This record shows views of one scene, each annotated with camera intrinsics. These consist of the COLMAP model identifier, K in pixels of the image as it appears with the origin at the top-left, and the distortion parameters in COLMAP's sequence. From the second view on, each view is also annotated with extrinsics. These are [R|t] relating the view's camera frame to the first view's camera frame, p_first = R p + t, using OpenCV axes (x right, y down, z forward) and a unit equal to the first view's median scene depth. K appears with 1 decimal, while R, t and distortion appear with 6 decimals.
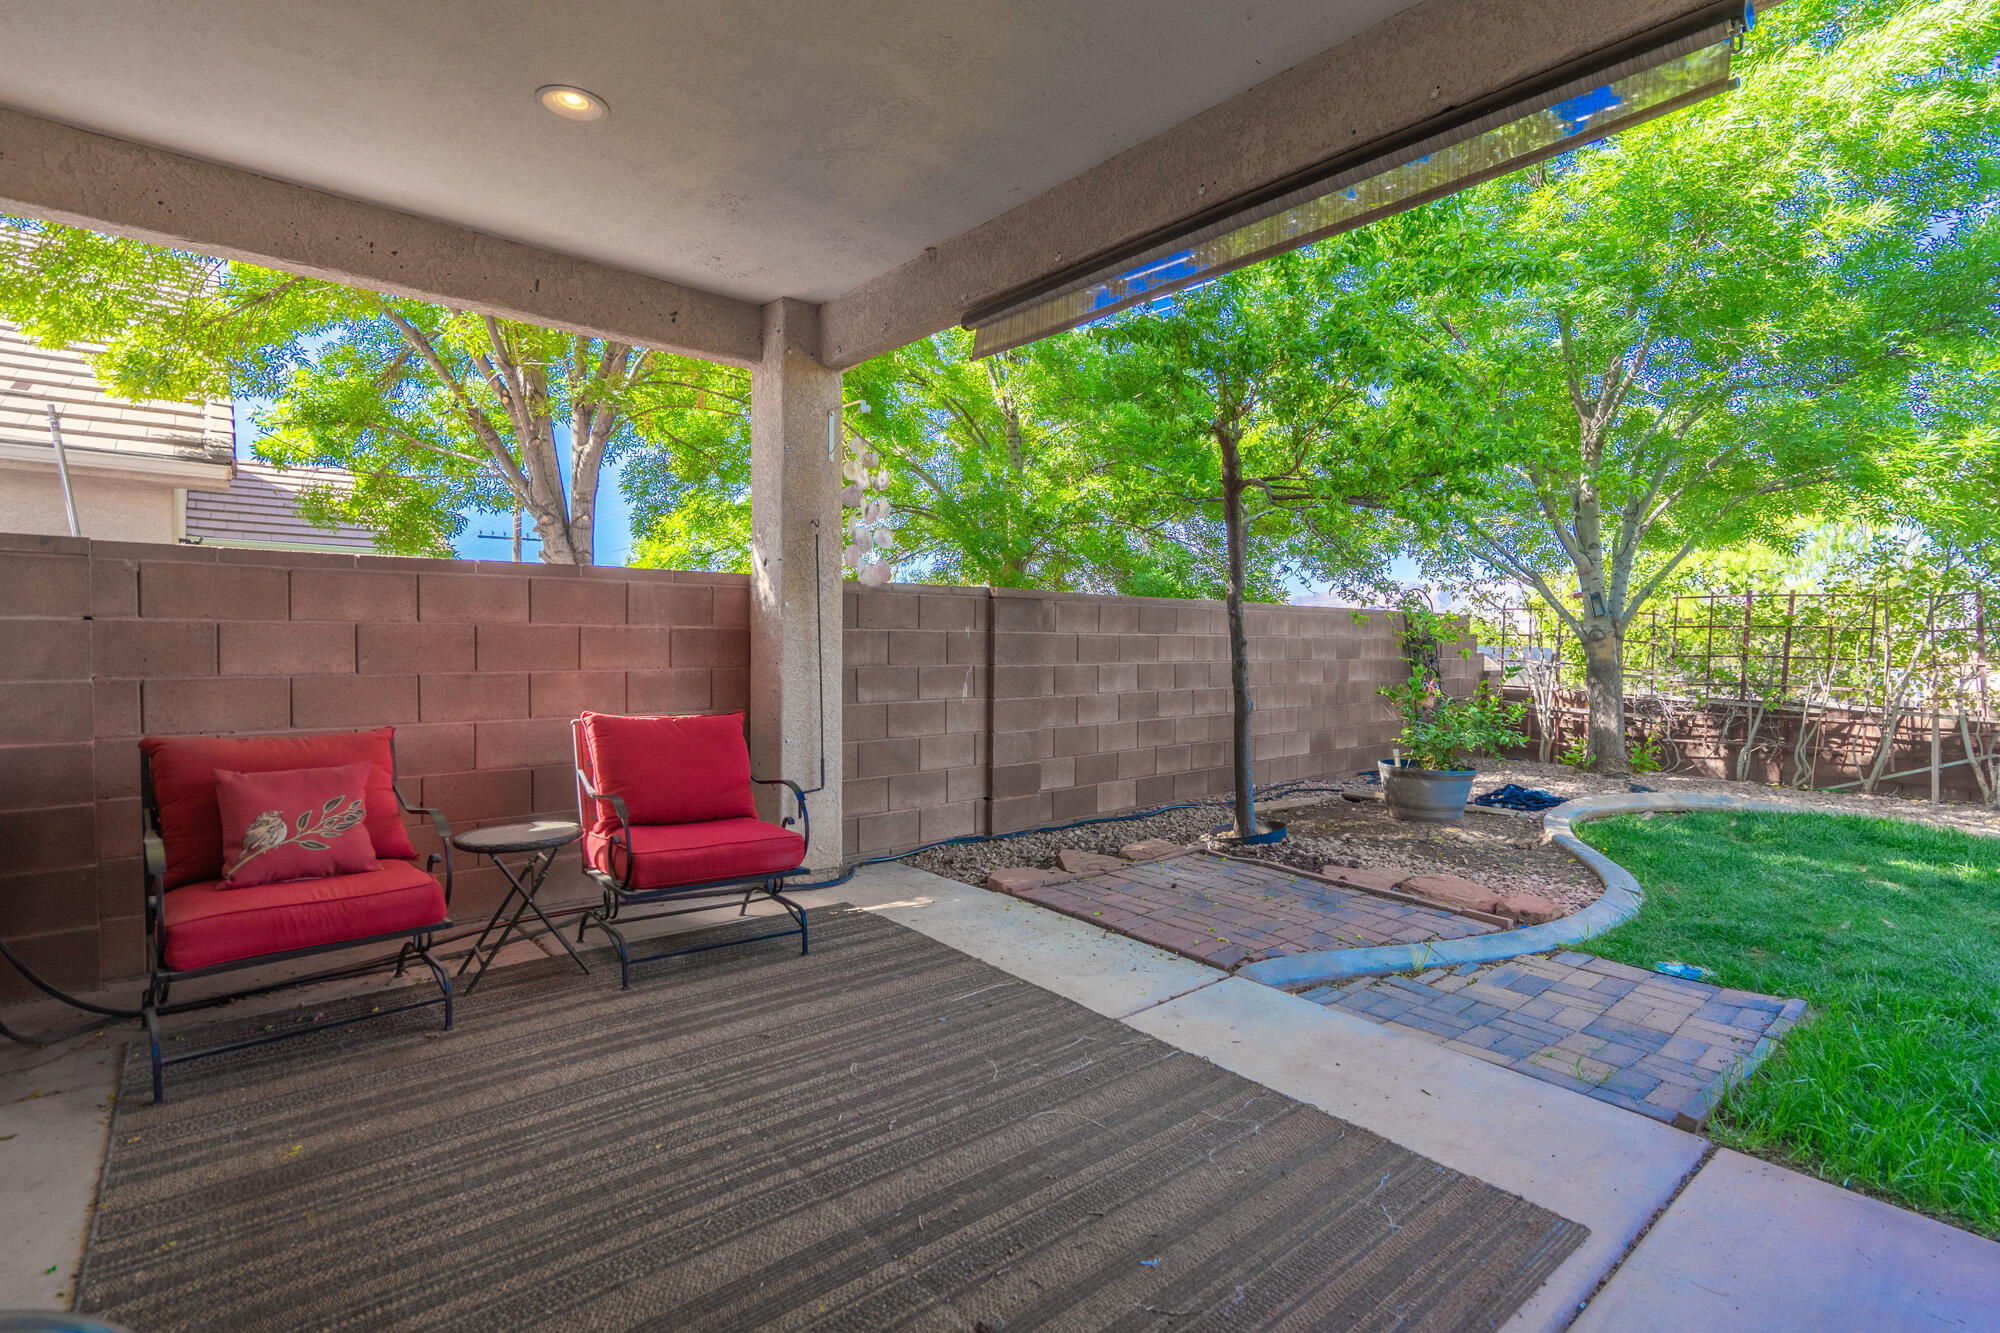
lens RADIAL K [[942.3, 0, 1000.0], [0, 942.3, 666.5], [0, 0, 1]] dist [0.000298, -0.000070]
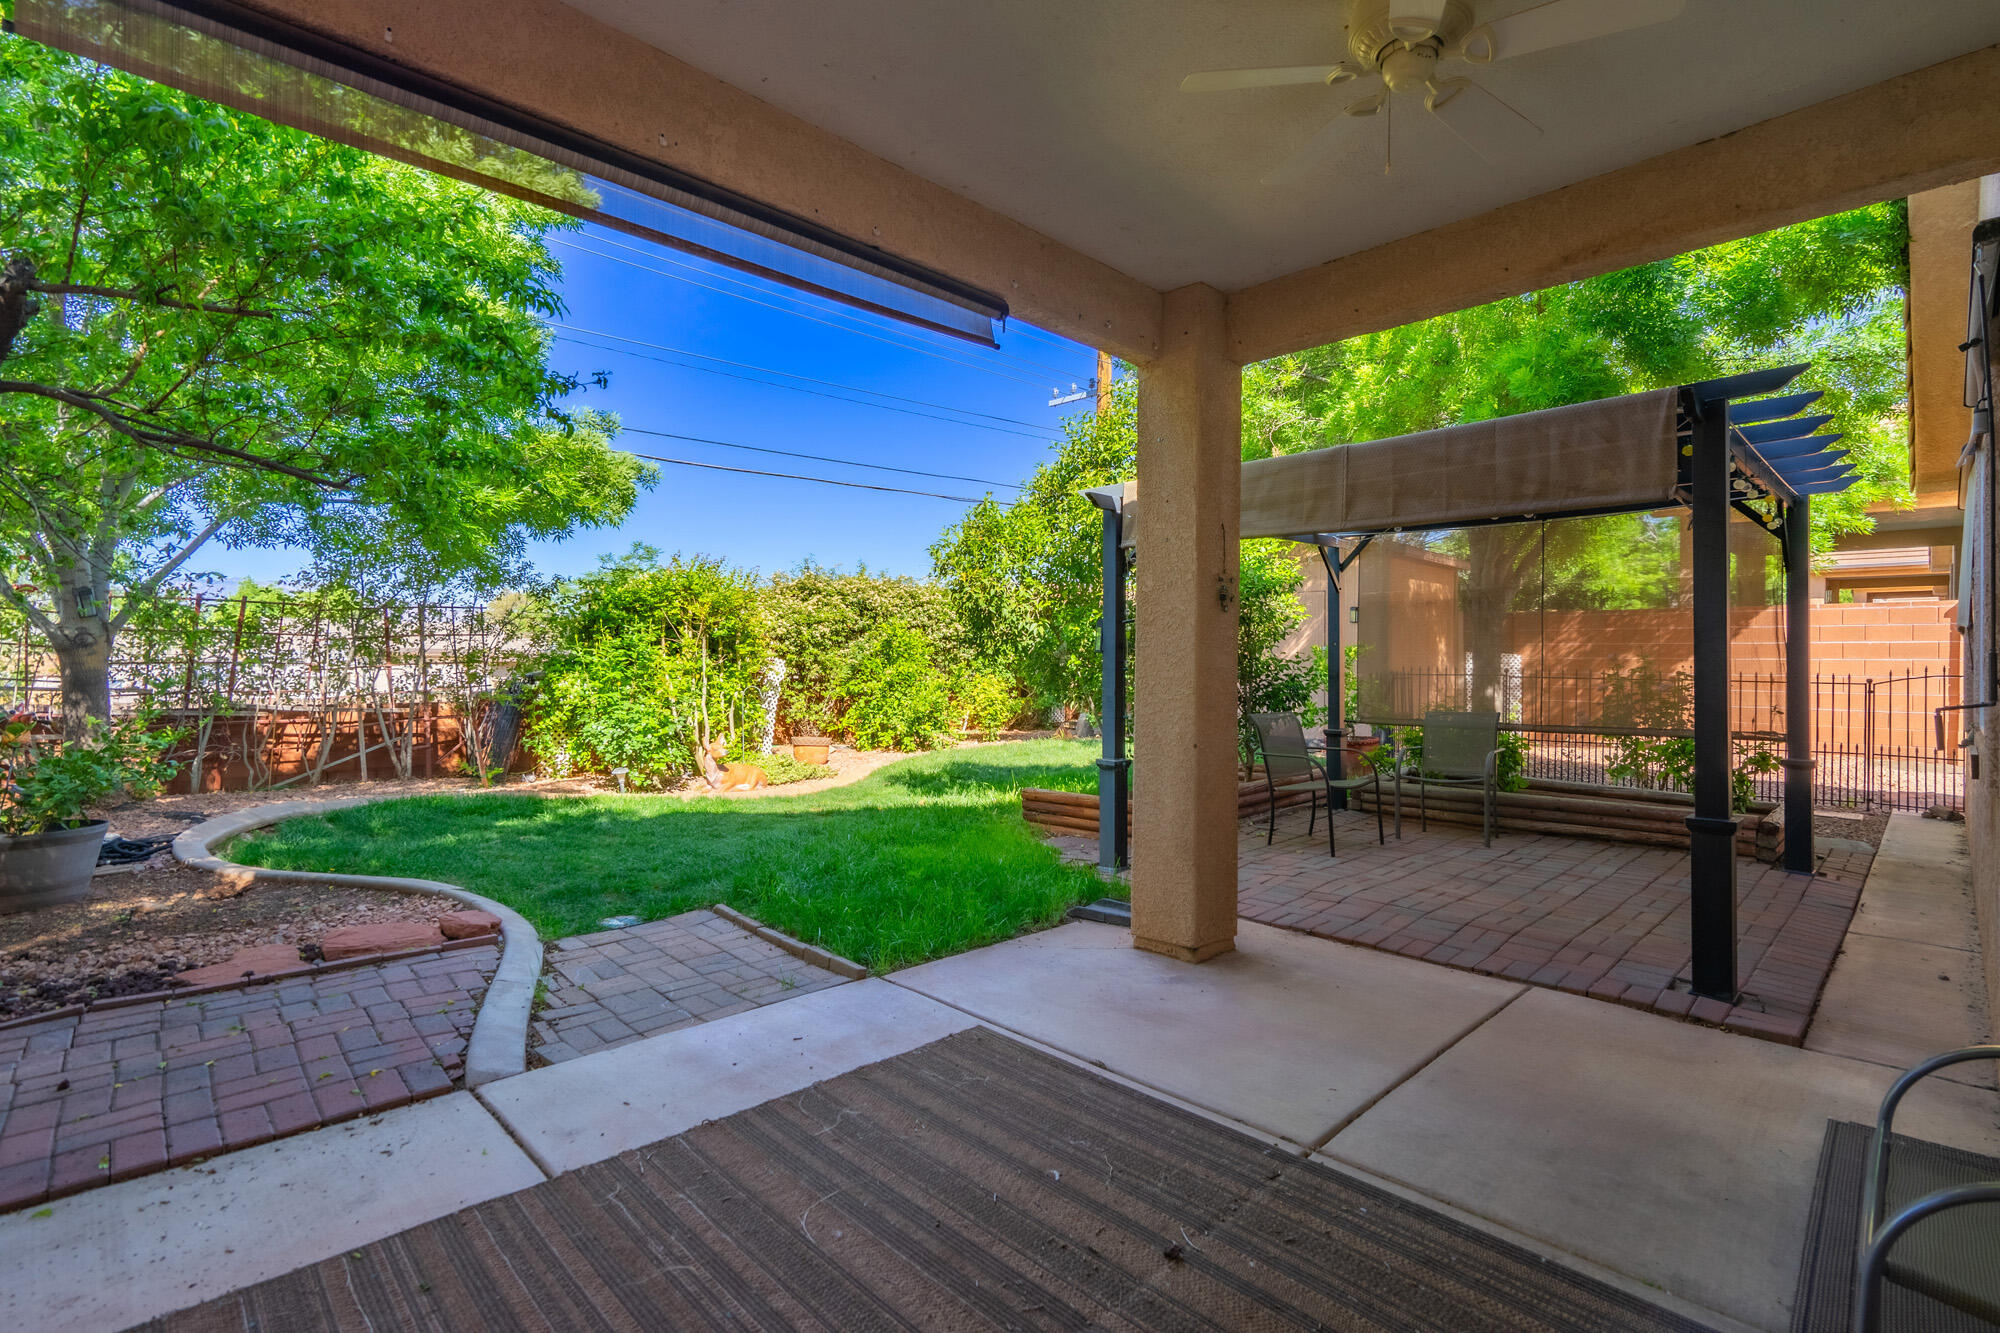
lens RADIAL K [[942.3, 0, 1000.0], [0, 942.3, 666.5], [0, 0, 1]] dist [0.000298, -0.000070]
pose [[-0.079497, -0.020433, 0.996626, -0.638943], [0.019316, 0.999571, 0.022034, -0.034143], [-0.996648, 0.021003, -0.079068, 0.710799]]
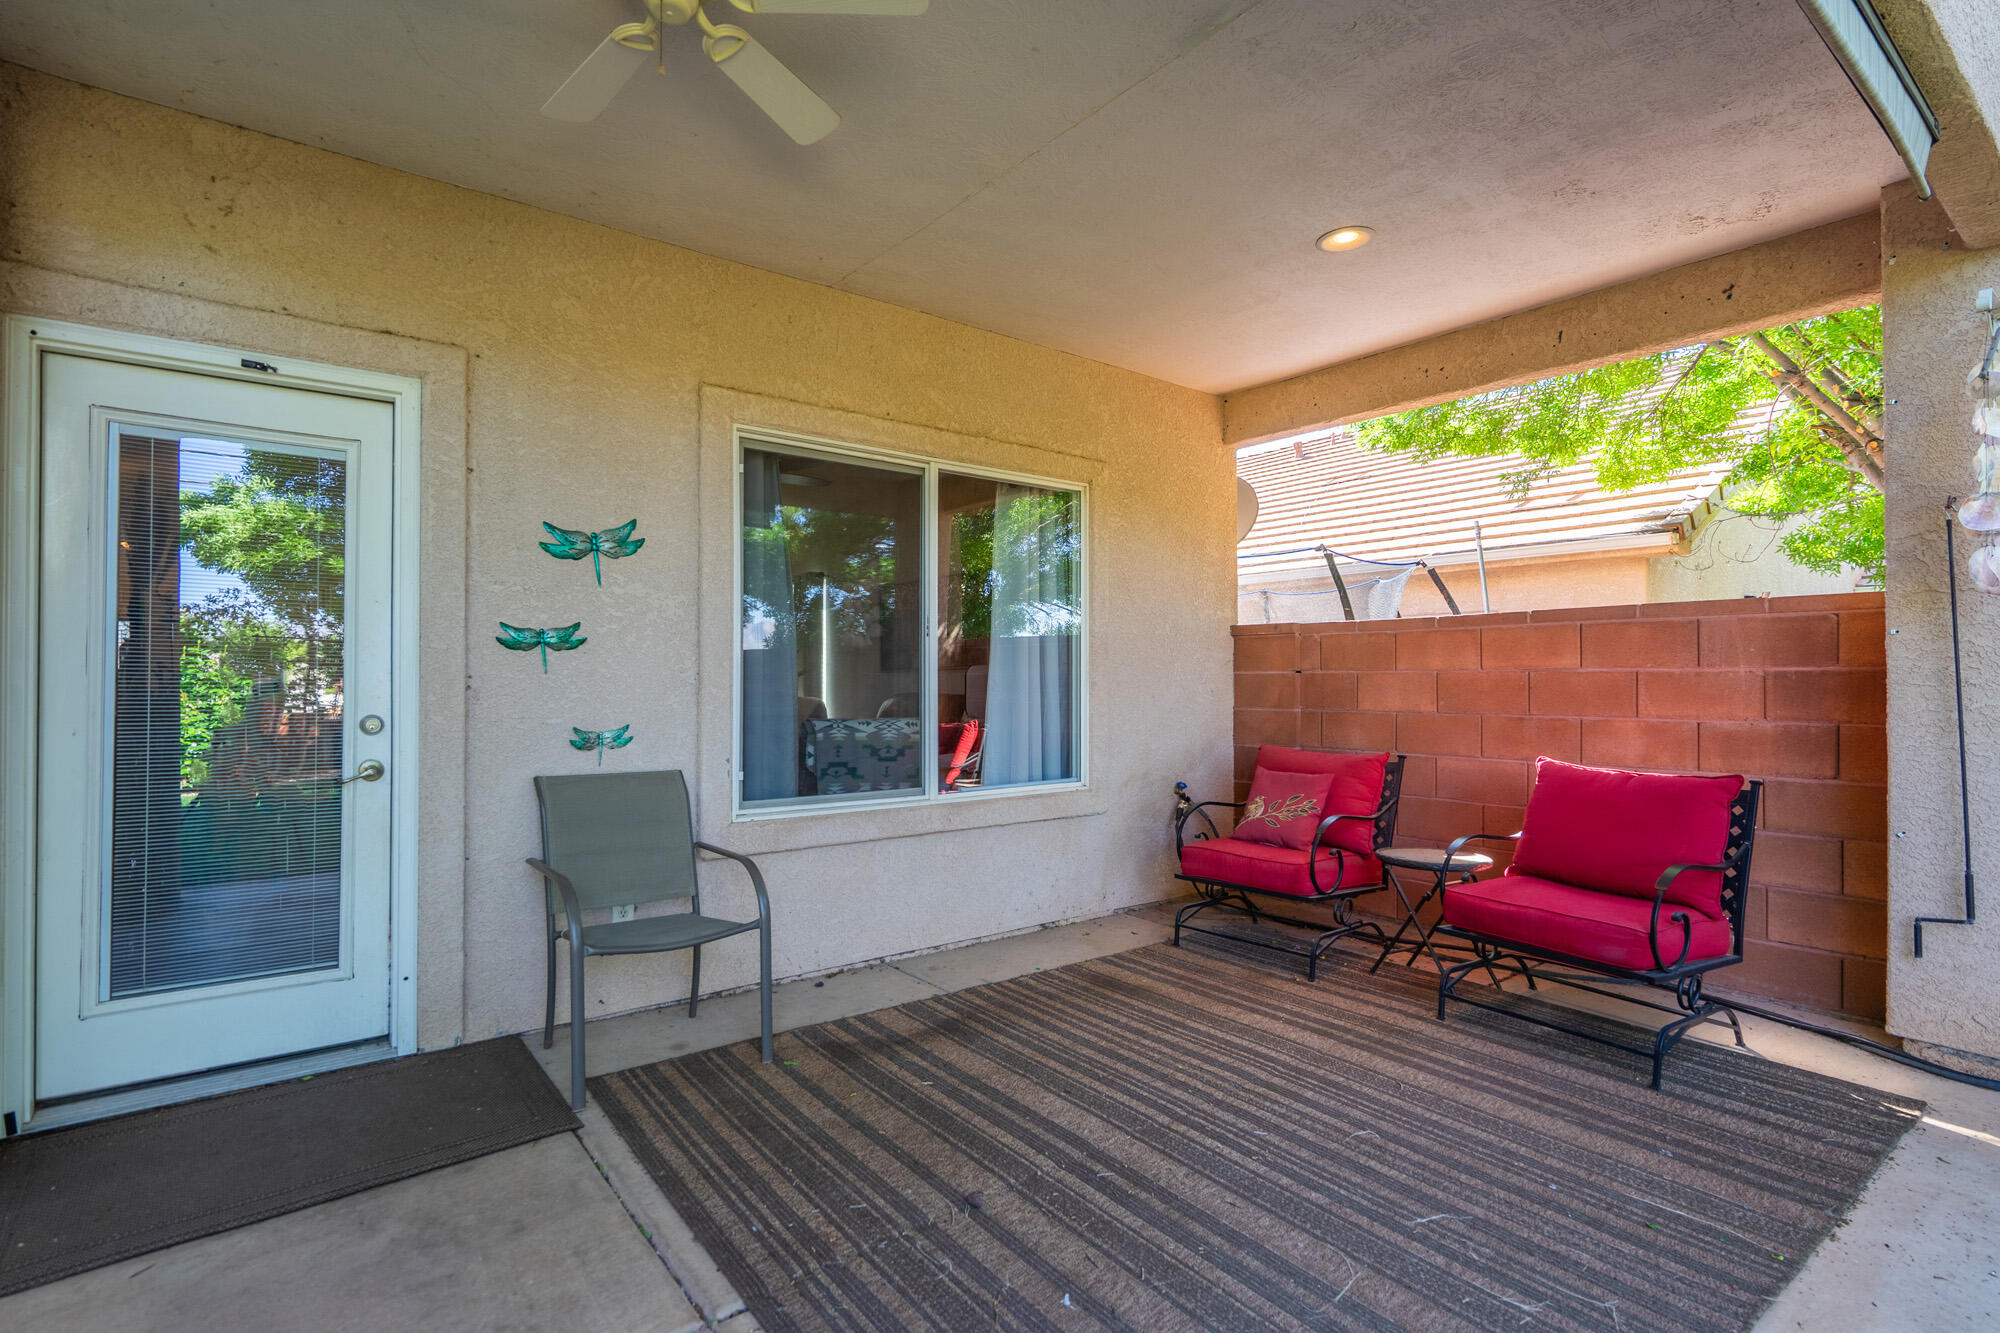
lens RADIAL K [[954.2, 0, 1000.0], [0, 954.2, 666.5], [0, 0, 1]] dist [0.000493, 0.000113]
pose [[-0.047956, -0.024973, -0.998537, 0.728048], [-0.034178, 0.999143, -0.023346, -0.004216], [0.998265, 0.033009, -0.048768, 0.589532]]
